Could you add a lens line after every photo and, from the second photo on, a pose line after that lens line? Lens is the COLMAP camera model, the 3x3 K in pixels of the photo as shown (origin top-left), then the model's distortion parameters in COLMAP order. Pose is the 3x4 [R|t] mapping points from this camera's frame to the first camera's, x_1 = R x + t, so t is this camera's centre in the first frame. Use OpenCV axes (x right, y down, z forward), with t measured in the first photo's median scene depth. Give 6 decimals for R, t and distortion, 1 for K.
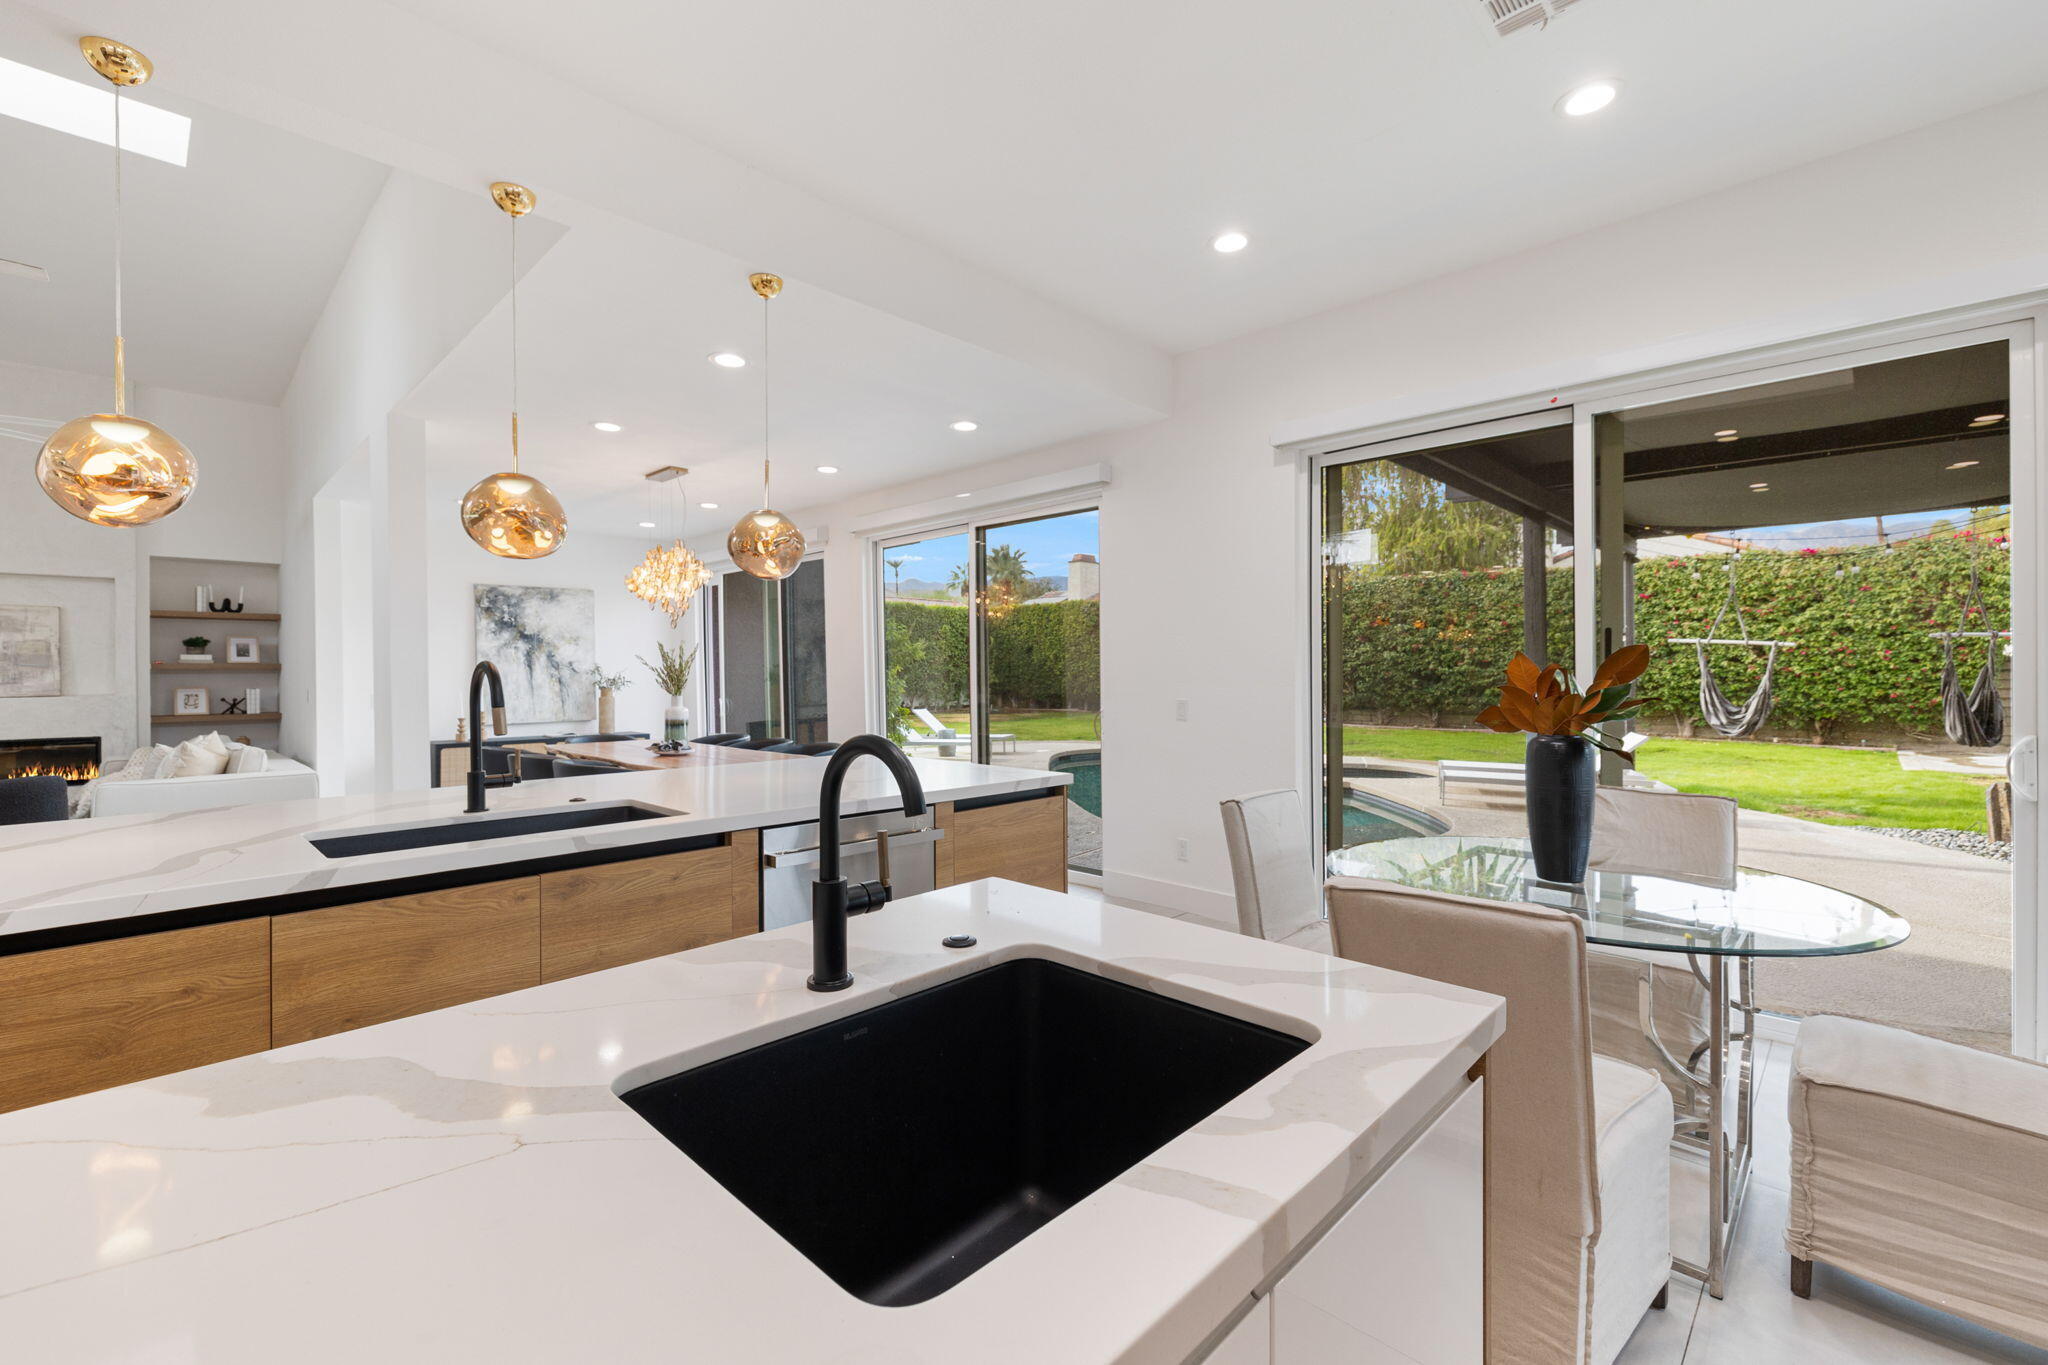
lens RADIAL K [[867.6, 0, 1030.5], [0, 867.6, 682.1], [0, 0, 1]] dist [0.000890, 0.001471]
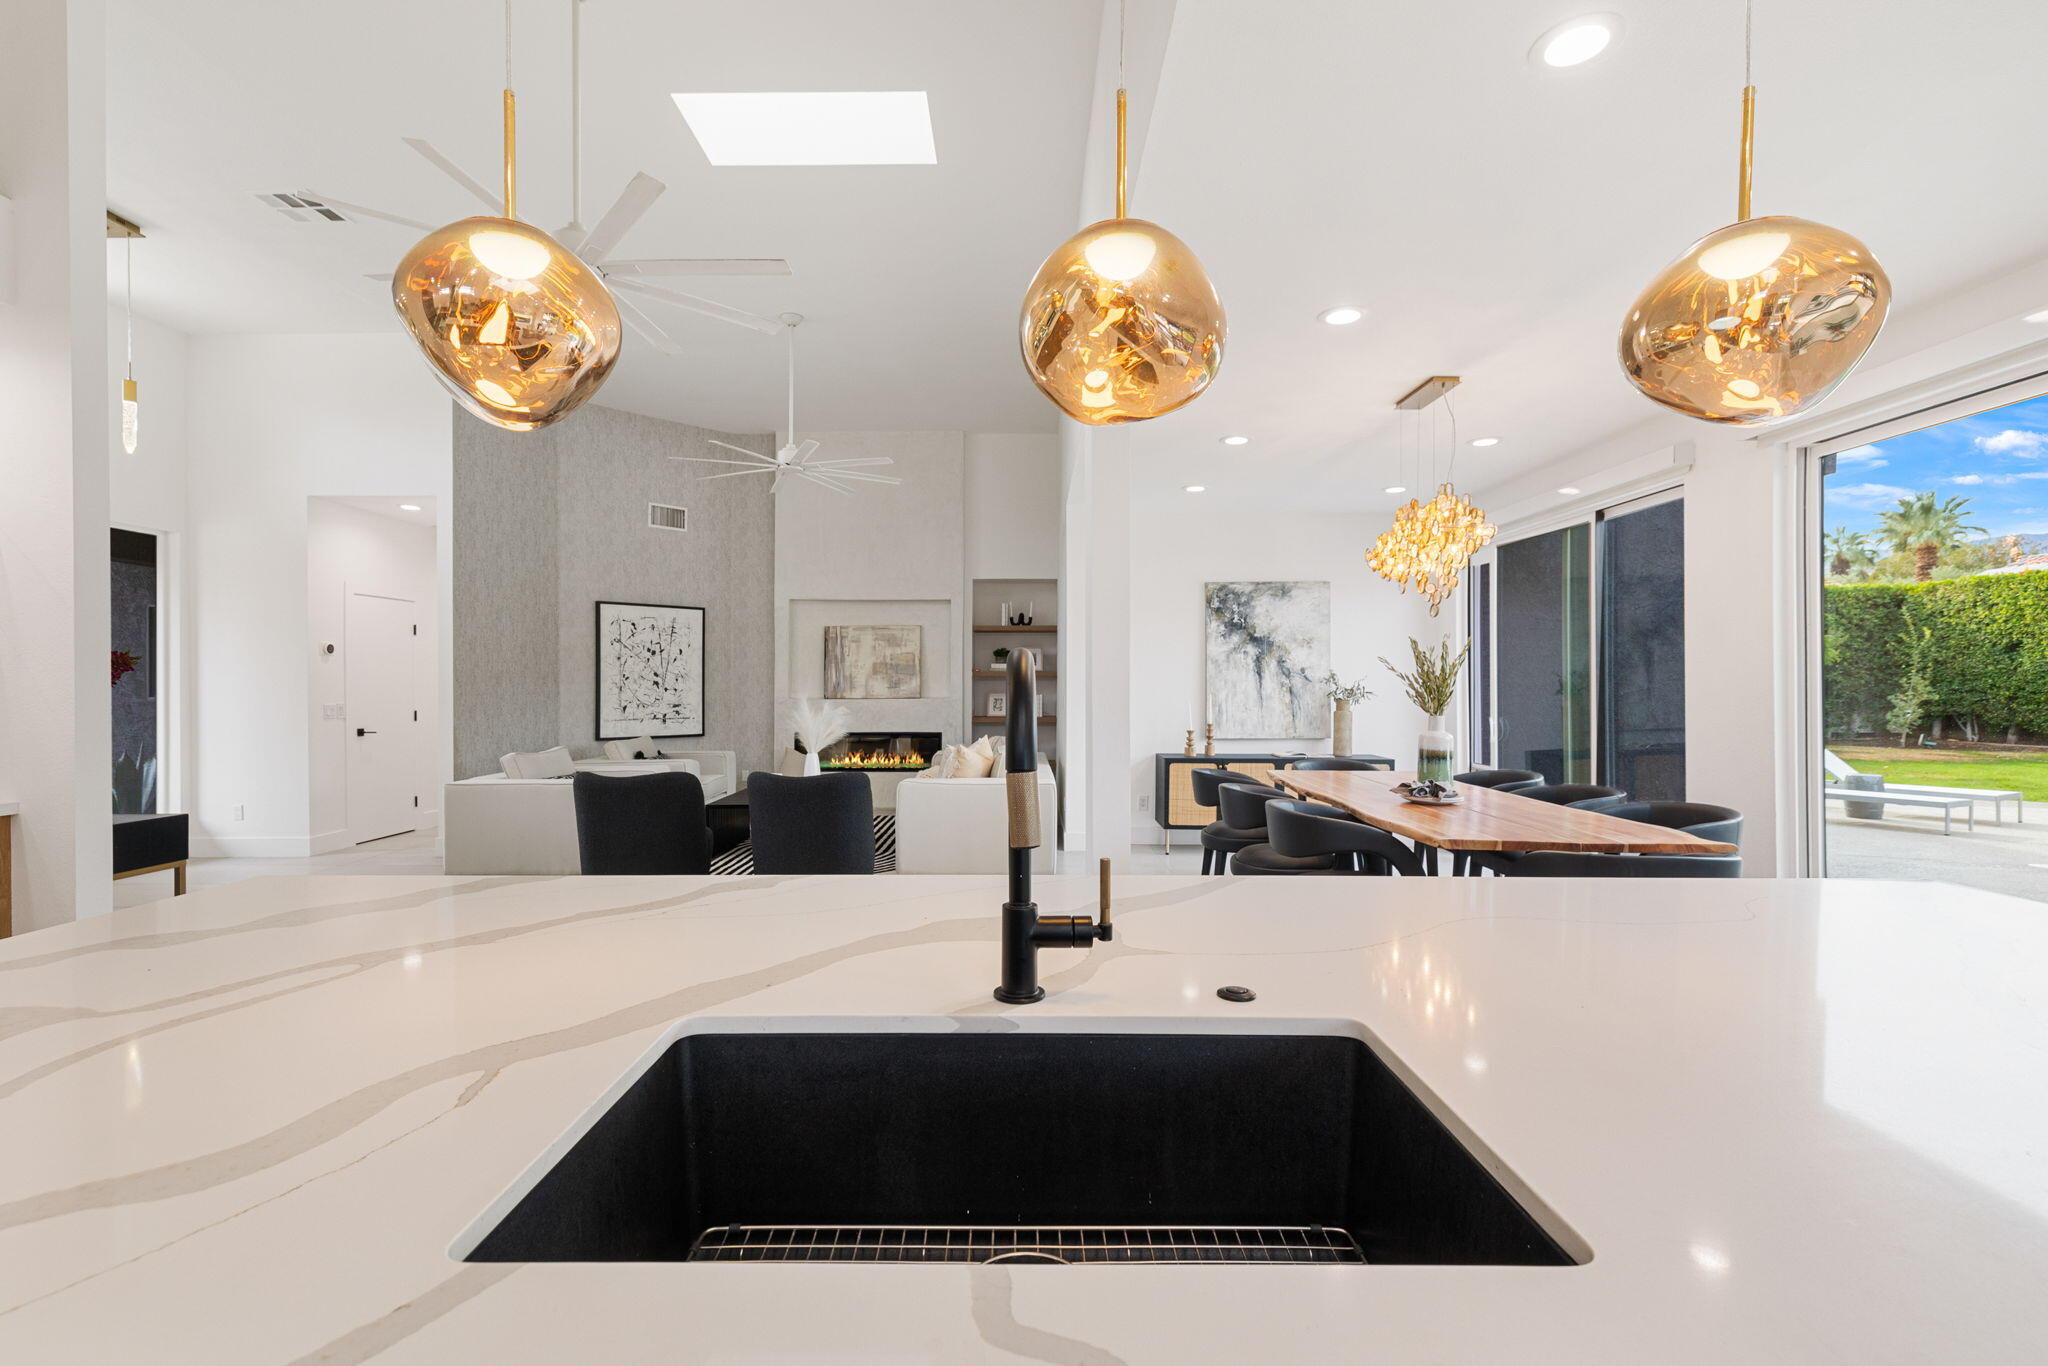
lens RADIAL K [[867.6, 0, 1037.0], [0, 867.6, 690.0], [0, 0, 1]] dist [0.000890, 0.001471]
pose [[0.696010, 0.012111, -0.717930, -0.111924], [-0.013252, 0.999904, 0.004020, -0.002319], [0.717910, 0.006716, 0.696103, 0.244907]]
